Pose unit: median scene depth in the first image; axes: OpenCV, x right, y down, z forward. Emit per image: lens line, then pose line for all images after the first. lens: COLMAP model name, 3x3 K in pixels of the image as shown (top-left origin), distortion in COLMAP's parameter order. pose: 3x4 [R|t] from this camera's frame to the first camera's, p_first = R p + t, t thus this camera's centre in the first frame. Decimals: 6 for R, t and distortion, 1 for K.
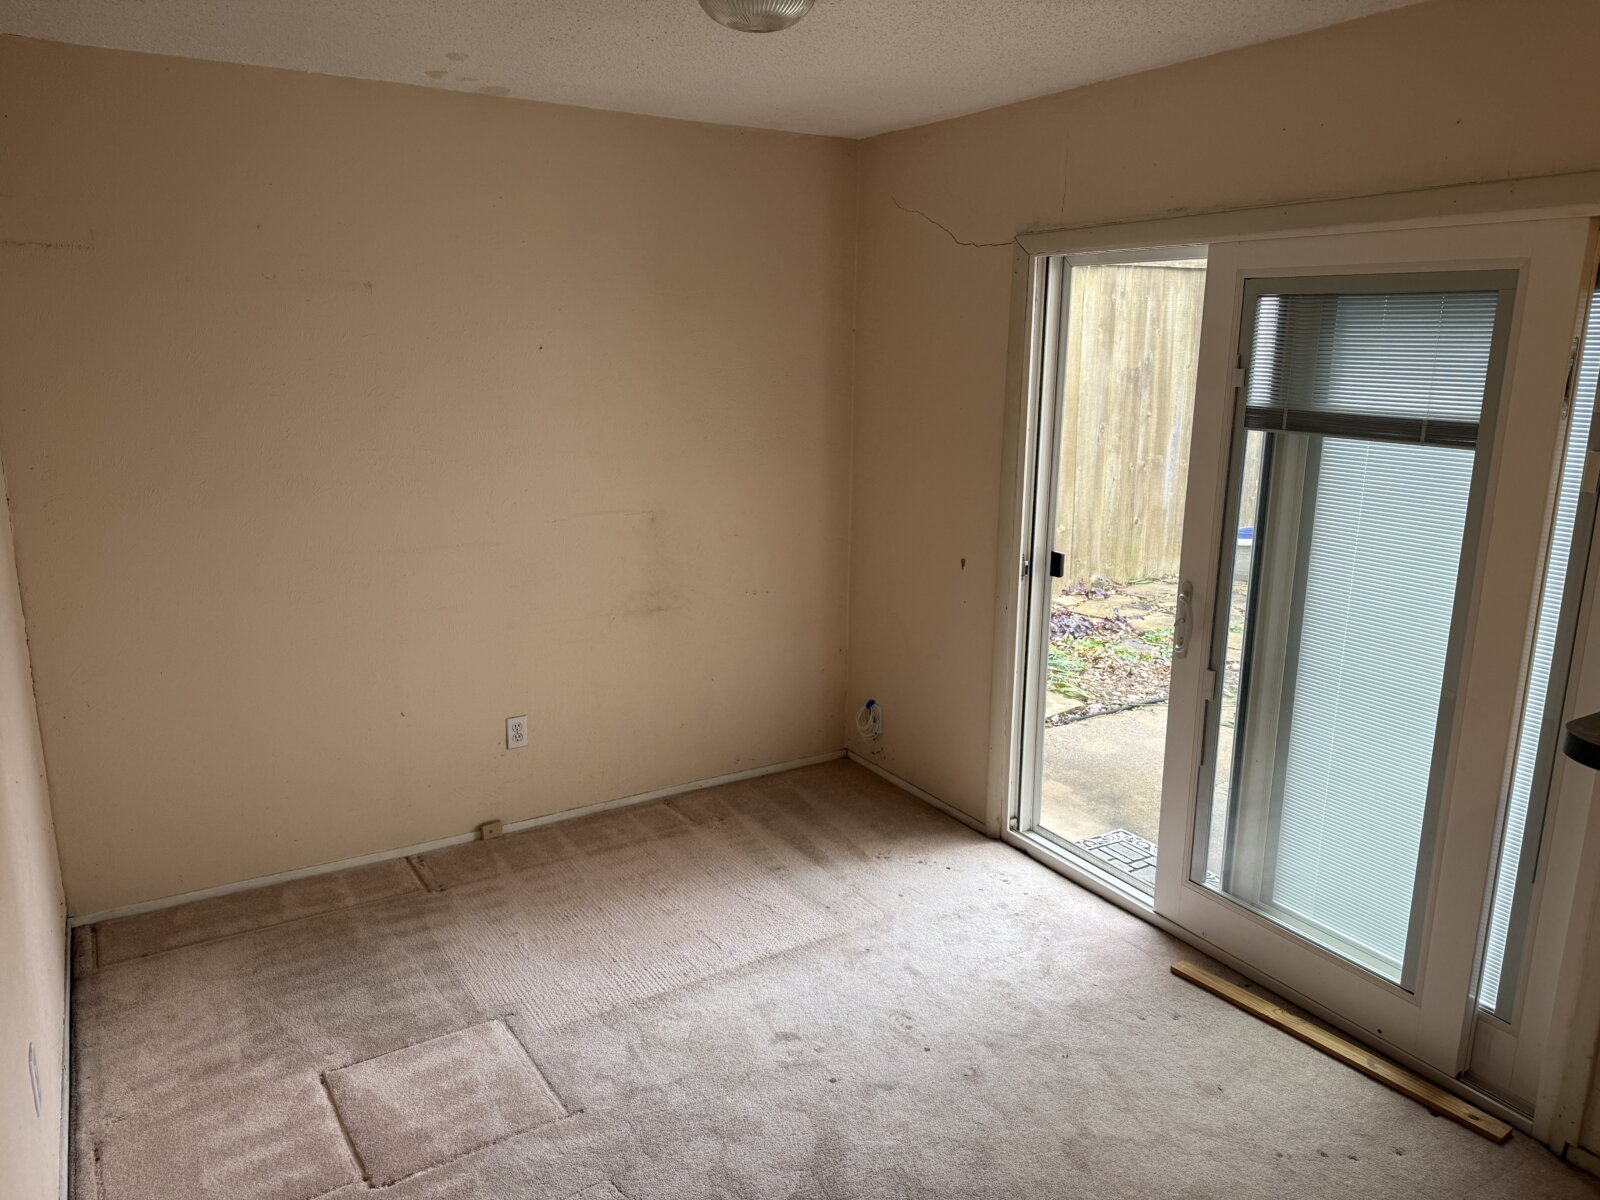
lens RADIAL K [[1141.3, 0, 804.3], [0, 1141.3, 596.0], [0, 0, 1]] dist [0.084400, -0.082763]
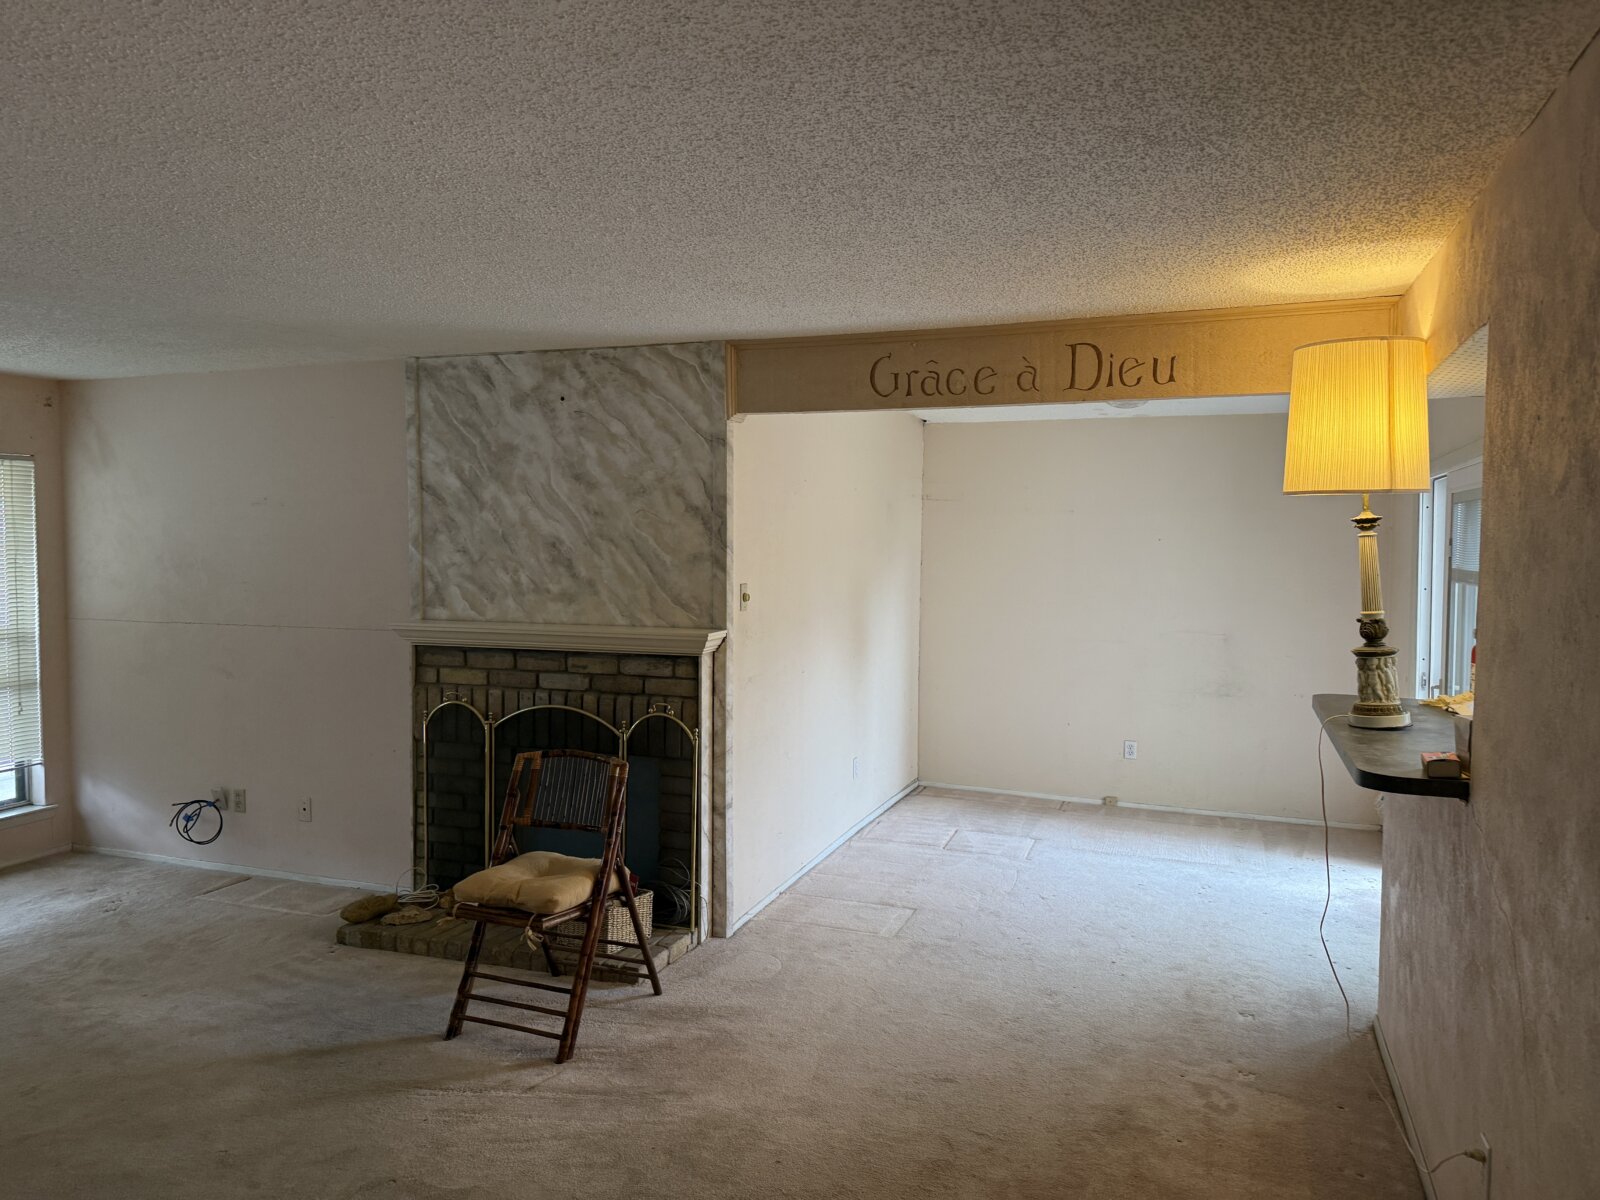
lens RADIAL K [[1141.3, 0, 796.8], [0, 1141.3, 599.9], [0, 0, 1]] dist [0.084400, -0.082763]
pose [[0.623888, 0.038392, -0.780571, 0.817333], [-0.179888, 0.979028, -0.095626, 0.155294], [0.760529, 0.200075, 0.617710, -0.550209]]
